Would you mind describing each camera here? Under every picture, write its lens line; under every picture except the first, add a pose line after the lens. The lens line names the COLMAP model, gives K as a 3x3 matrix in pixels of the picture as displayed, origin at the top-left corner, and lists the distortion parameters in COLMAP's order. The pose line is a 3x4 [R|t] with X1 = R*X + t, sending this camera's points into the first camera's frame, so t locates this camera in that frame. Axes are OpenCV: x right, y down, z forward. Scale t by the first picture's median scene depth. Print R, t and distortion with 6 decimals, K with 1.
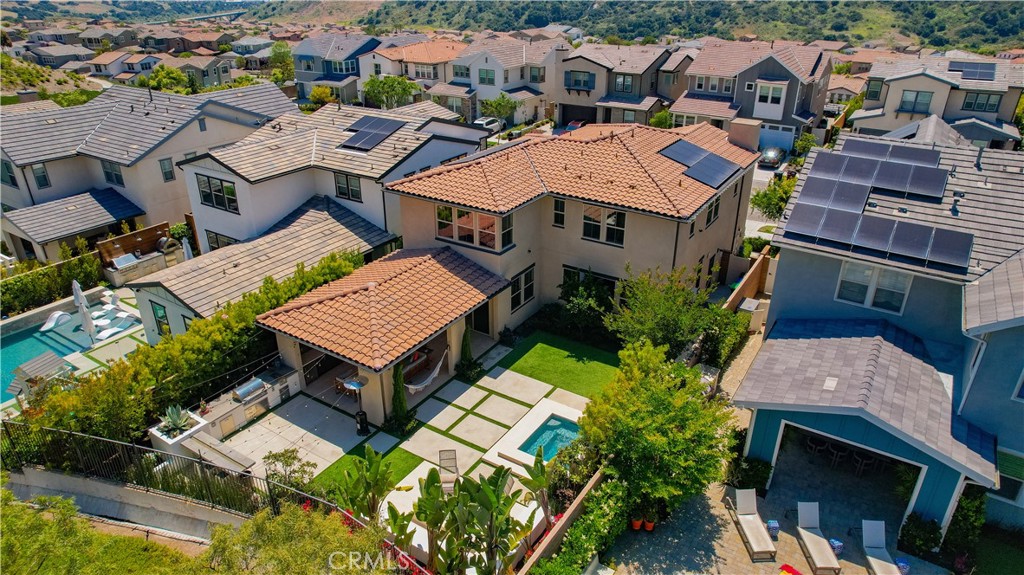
lens RADIAL K [[653.5, 0, 509.0], [0, 653.5, 288.2], [0, 0, 1]] dist [-0.076472, 0.067366]
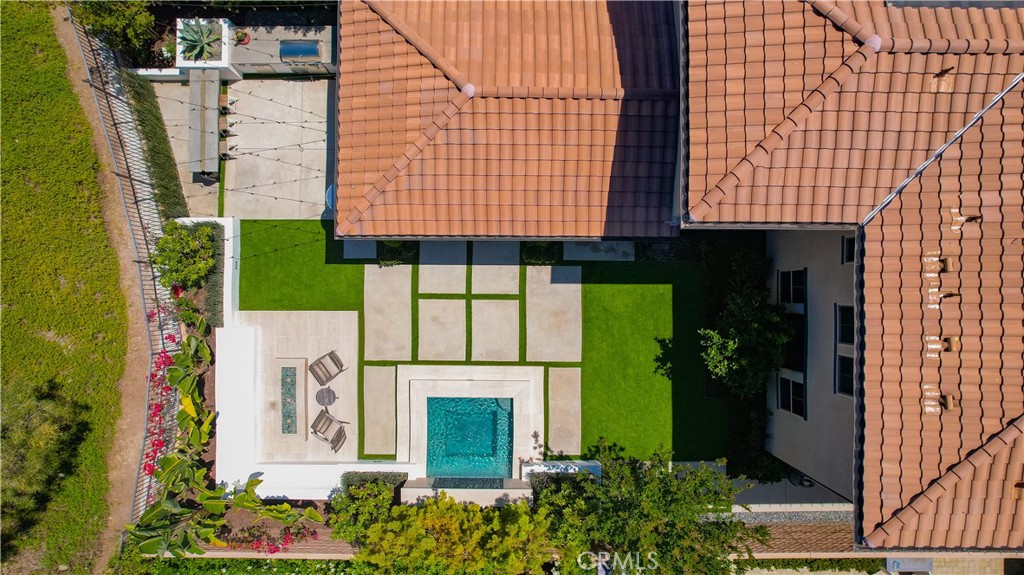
lens RADIAL K [[671.5, 0, 510.1], [0, 671.5, 286.4], [0, 0, 1]] dist [-0.083765, 0.076609]
pose [[0.536960, 0.843537, -0.010911, -0.032361], [-0.373258, 0.249160, 0.893643, -0.470795], [0.756540, -0.475778, 0.448645, 0.616876]]
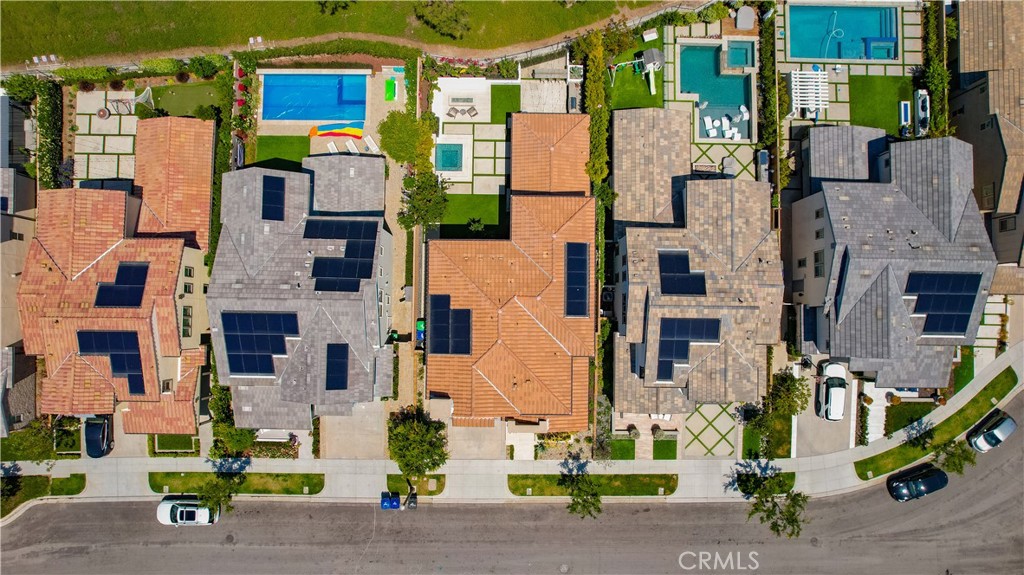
lens RADIAL K [[671.5, 0, 510.1], [0, 671.5, 286.4], [0, 0, 1]] dist [-0.083765, 0.076609]
pose [[-0.845942, 0.531588, -0.042381, 0.211757], [-0.240990, -0.310182, 0.919625, -1.921981], [0.475716, 0.788163, 0.390503, 0.406173]]
